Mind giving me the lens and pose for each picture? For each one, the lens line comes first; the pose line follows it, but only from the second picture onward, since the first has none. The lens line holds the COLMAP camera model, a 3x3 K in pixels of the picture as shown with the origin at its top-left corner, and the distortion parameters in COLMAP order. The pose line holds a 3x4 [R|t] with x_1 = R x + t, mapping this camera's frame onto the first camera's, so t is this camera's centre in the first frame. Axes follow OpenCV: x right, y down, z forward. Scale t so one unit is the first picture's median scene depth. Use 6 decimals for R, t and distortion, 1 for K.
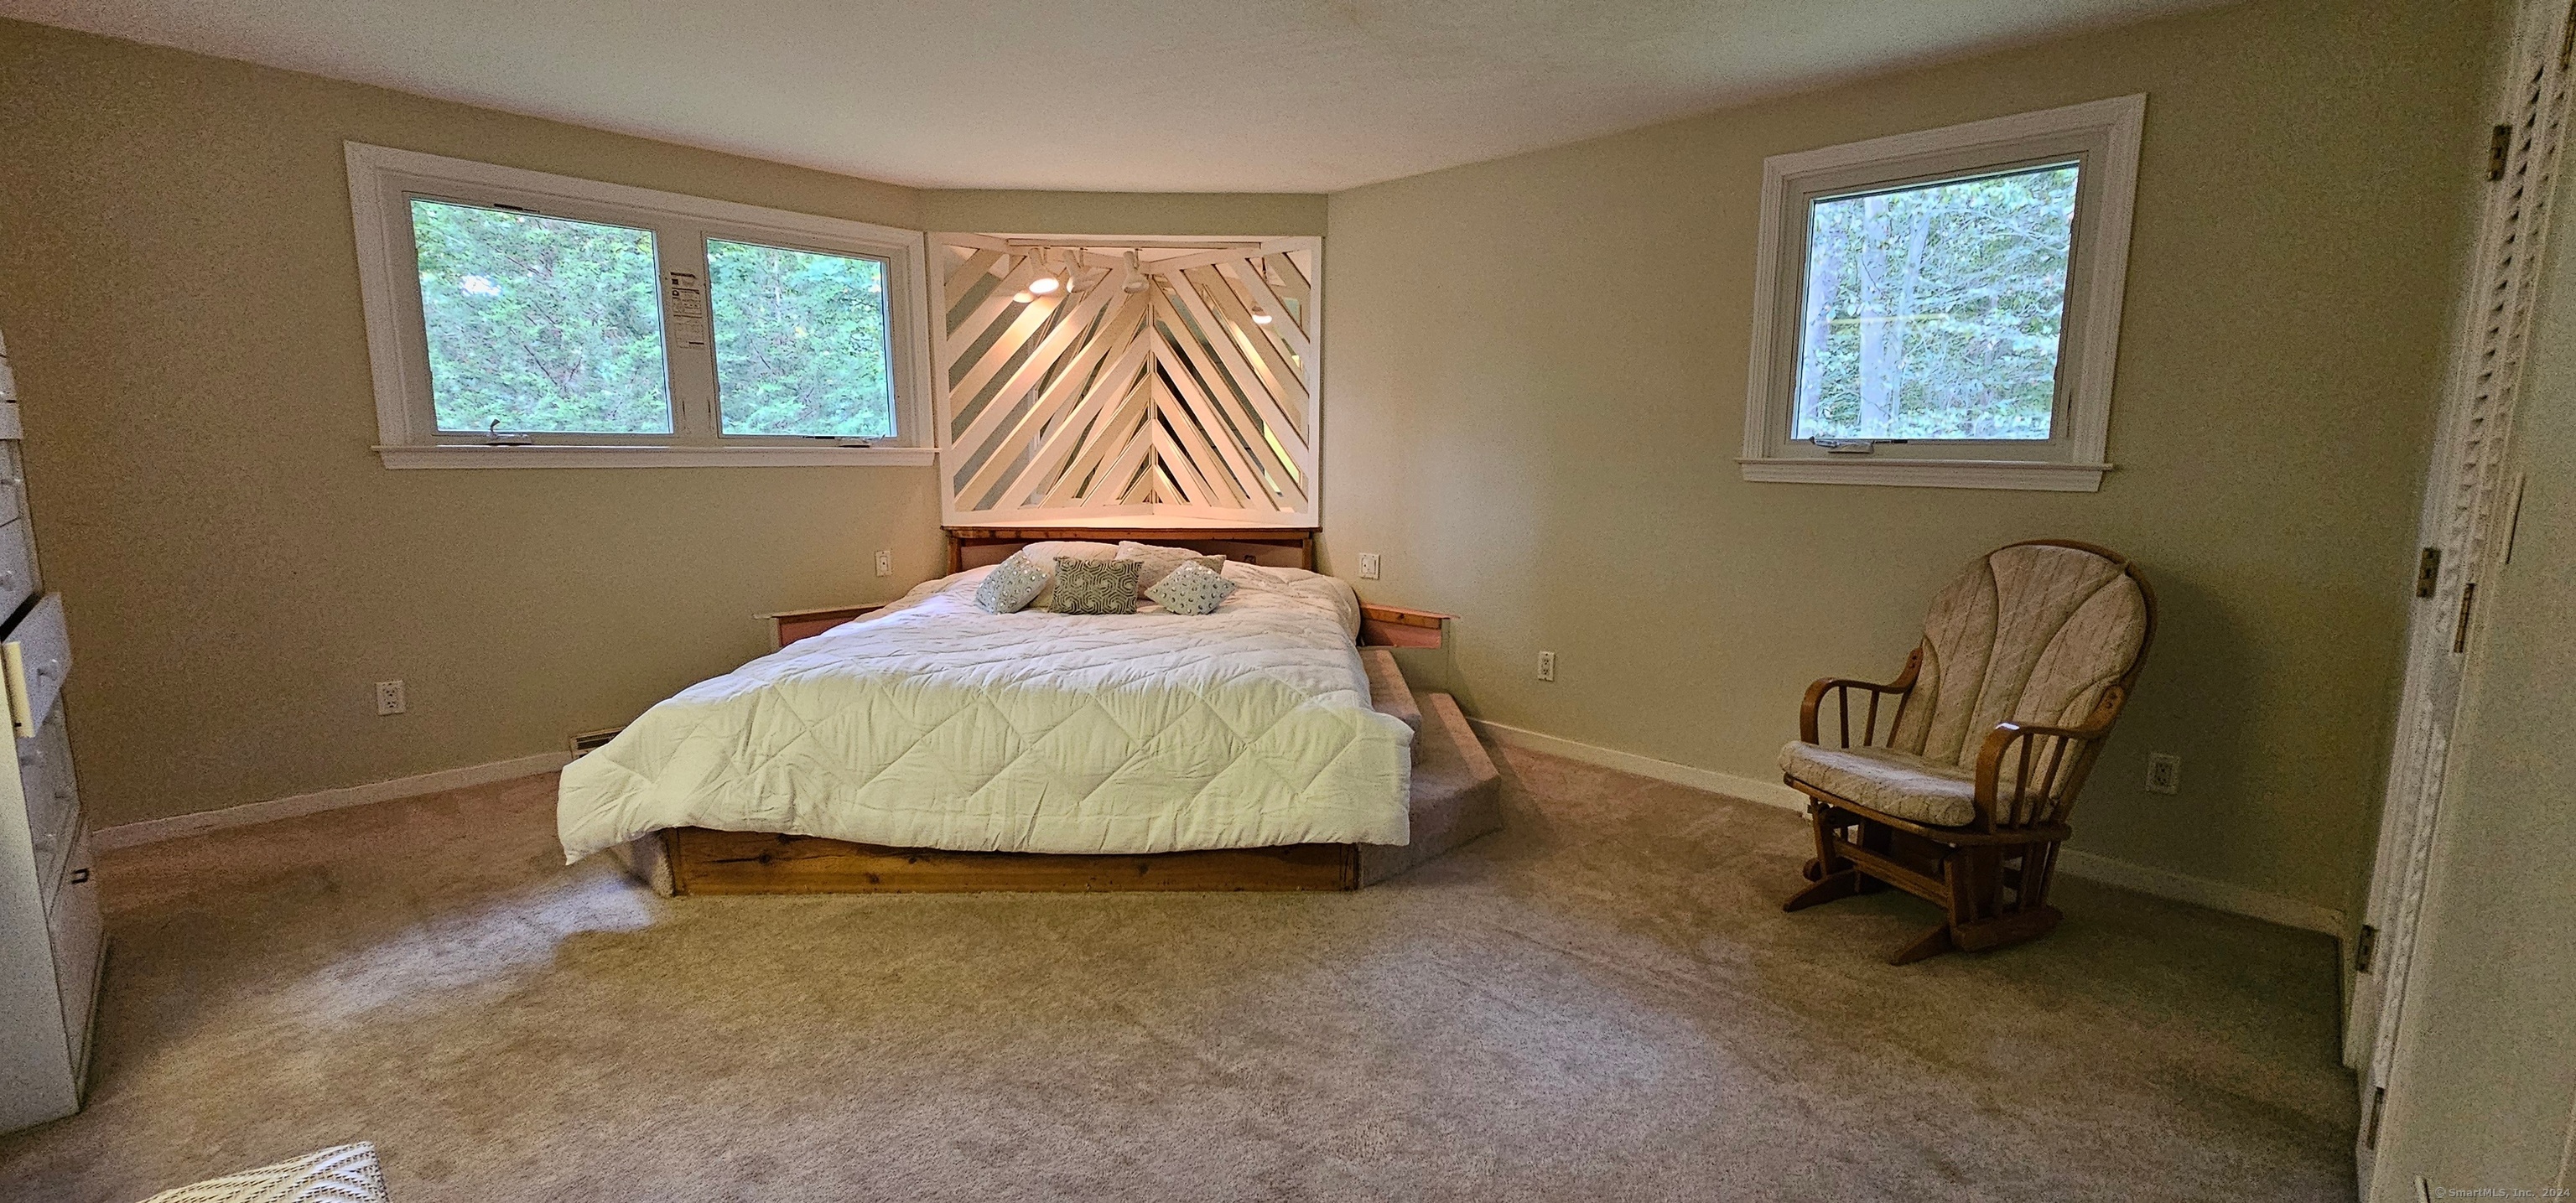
lens RADIAL K [[1043.0, 0, 1316.7], [0, 1043.0, 605.9], [0, 0, 1]] dist [0.000142, -0.000491]
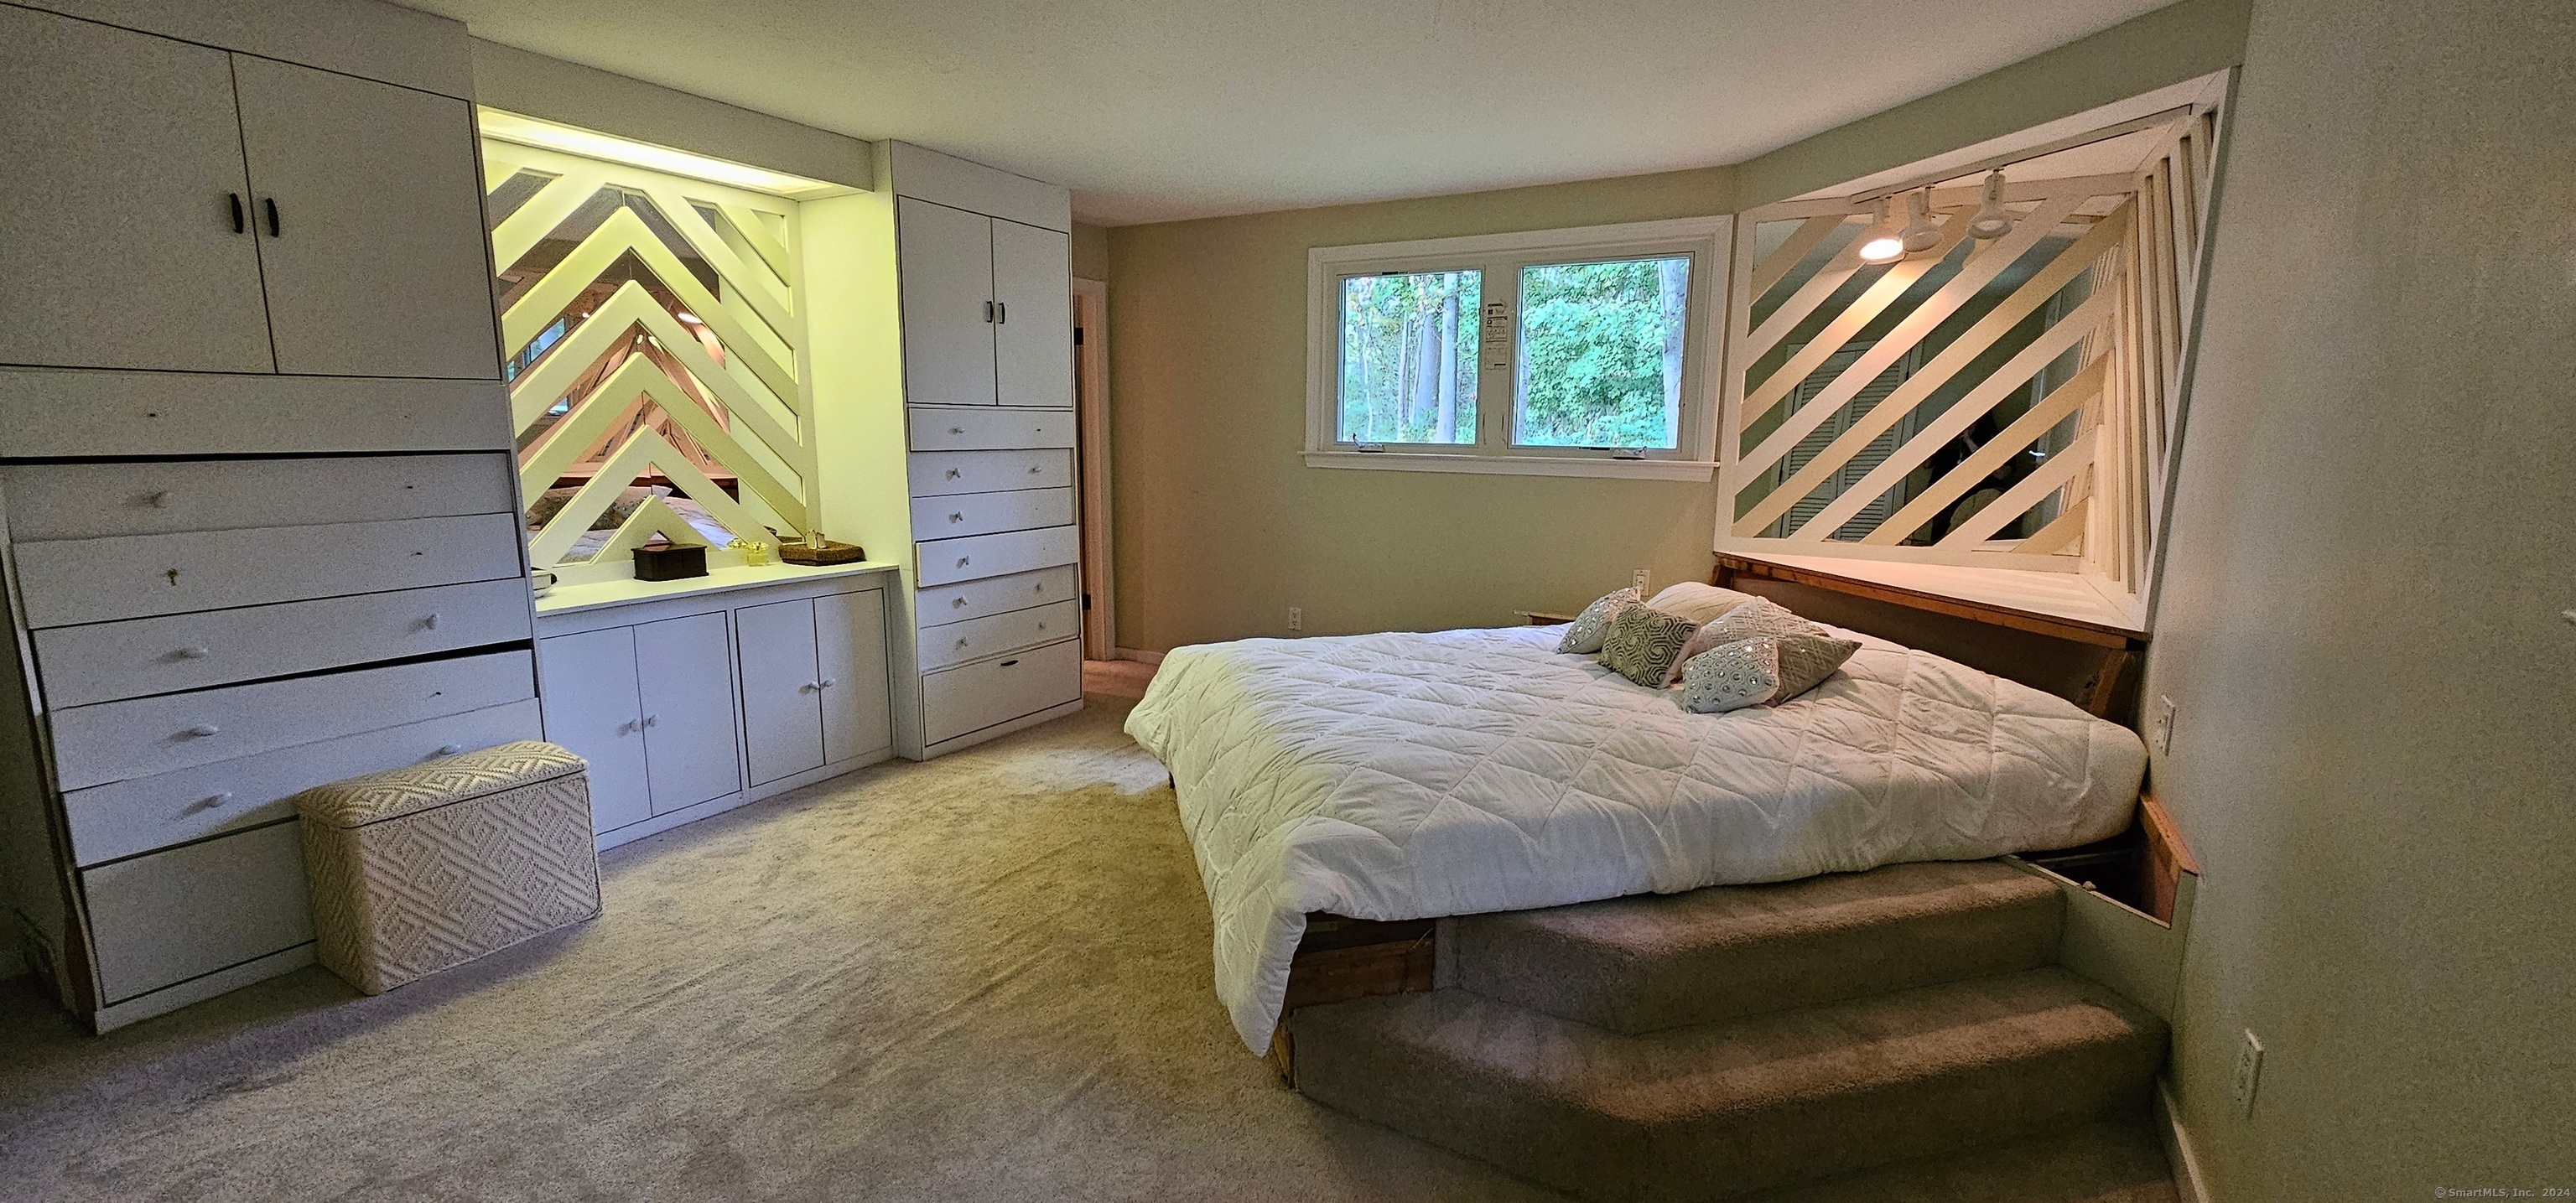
lens RADIAL K [[1043.0, 0, 1316.7], [0, 1043.0, 605.9], [0, 0, 1]] dist [0.000142, -0.000491]
pose [[0.243121, 0.163453, -0.956125, 0.424341], [-0.153684, 0.979741, 0.128412, -0.097487], [0.957744, 0.115722, 0.263315, 0.480583]]
